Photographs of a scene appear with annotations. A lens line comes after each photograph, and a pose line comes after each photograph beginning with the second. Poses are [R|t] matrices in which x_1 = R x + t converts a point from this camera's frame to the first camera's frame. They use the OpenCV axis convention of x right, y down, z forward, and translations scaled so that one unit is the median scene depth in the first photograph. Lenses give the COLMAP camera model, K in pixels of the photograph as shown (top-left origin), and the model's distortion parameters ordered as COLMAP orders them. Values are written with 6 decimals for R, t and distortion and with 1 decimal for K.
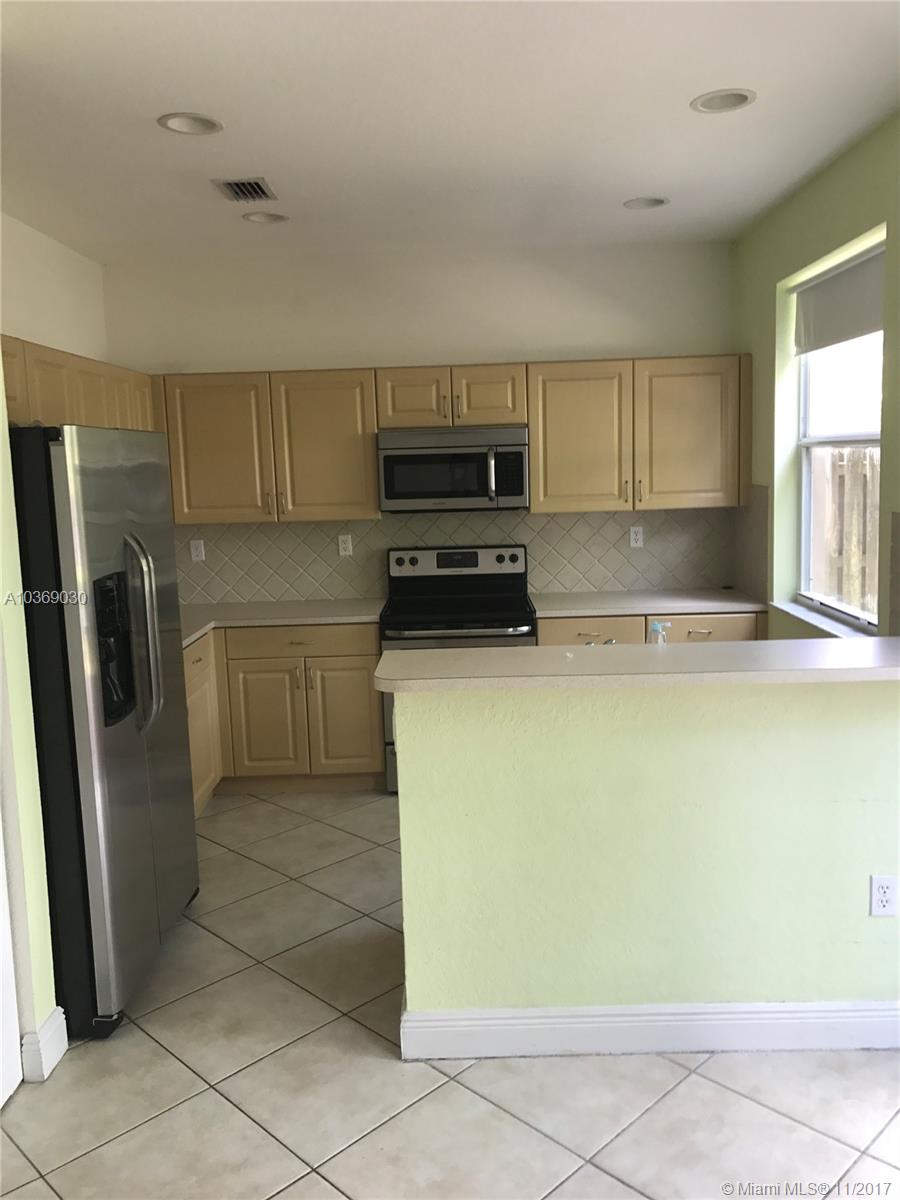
lens RADIAL K [[979.9, 0, 453.8], [0, 979.9, 594.6], [0, 0, 1]] dist [0.028048, -0.018790]
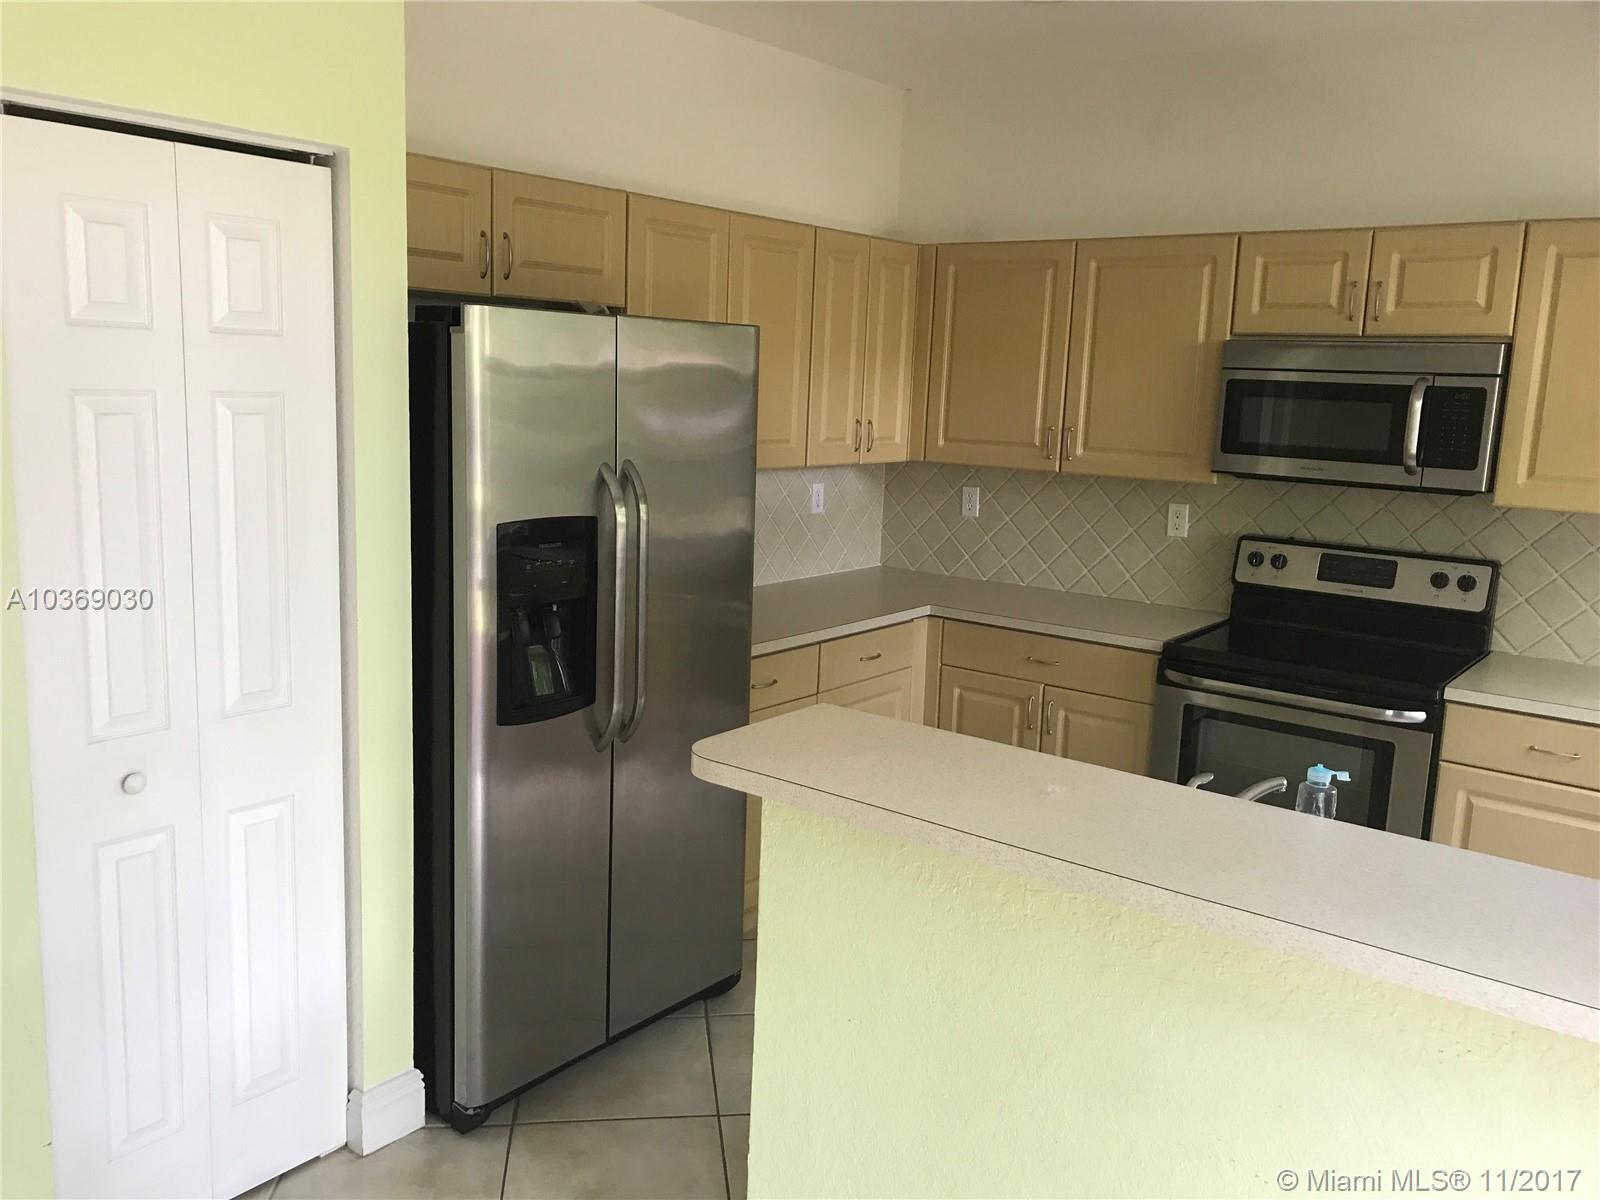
lens RADIAL K [[1306.5, 0, 774.9], [0, 1306.5, 590.9], [0, 0, 1]] dist [0.028048, -0.018790]
pose [[0.786303, 0.159121, -0.597000, 0.207460], [-0.140143, 0.987015, 0.078492, -0.038575], [0.601737, 0.021947, 0.798392, 0.195037]]
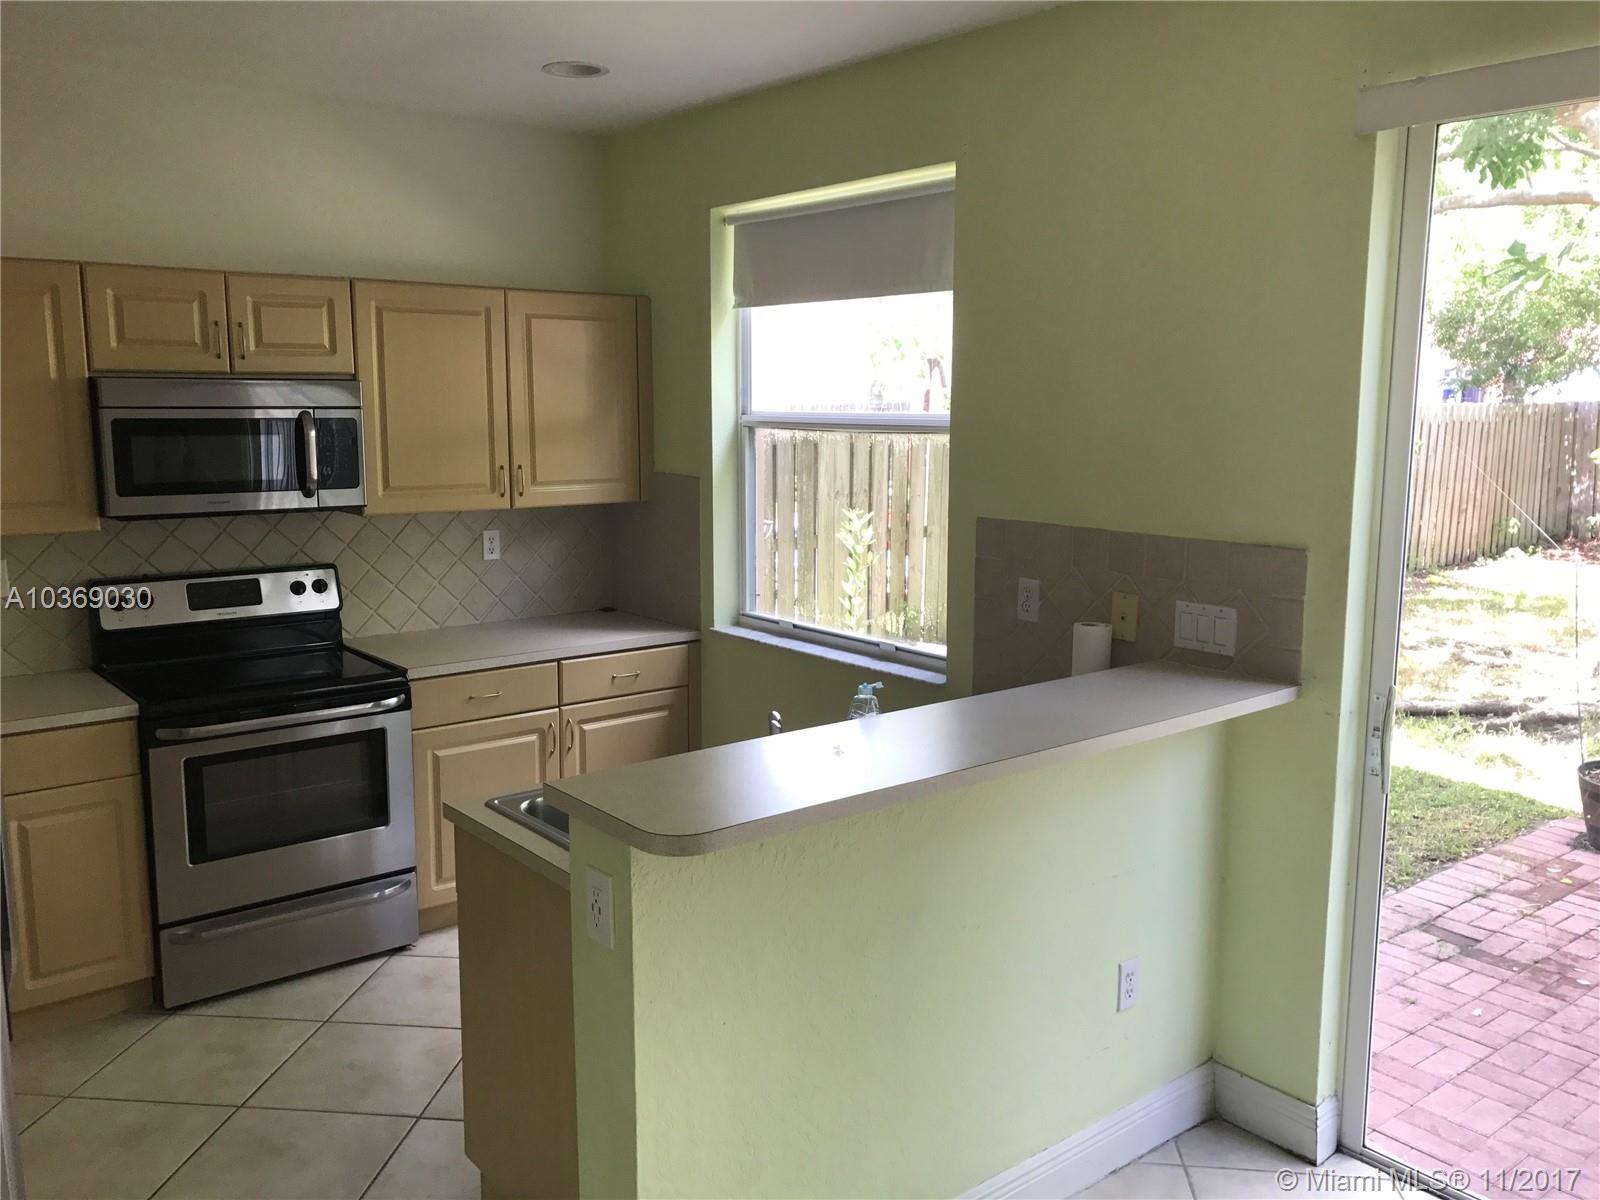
lens RADIAL K [[1306.5, 0, 774.9], [0, 1306.5, 590.9], [0, 0, 1]] dist [0.028048, -0.018790]
pose [[0.777545, -0.057385, 0.626204, -0.251921], [0.059775, 0.998063, 0.017241, -0.033037], [-0.625980, 0.024026, 0.779469, 0.172132]]
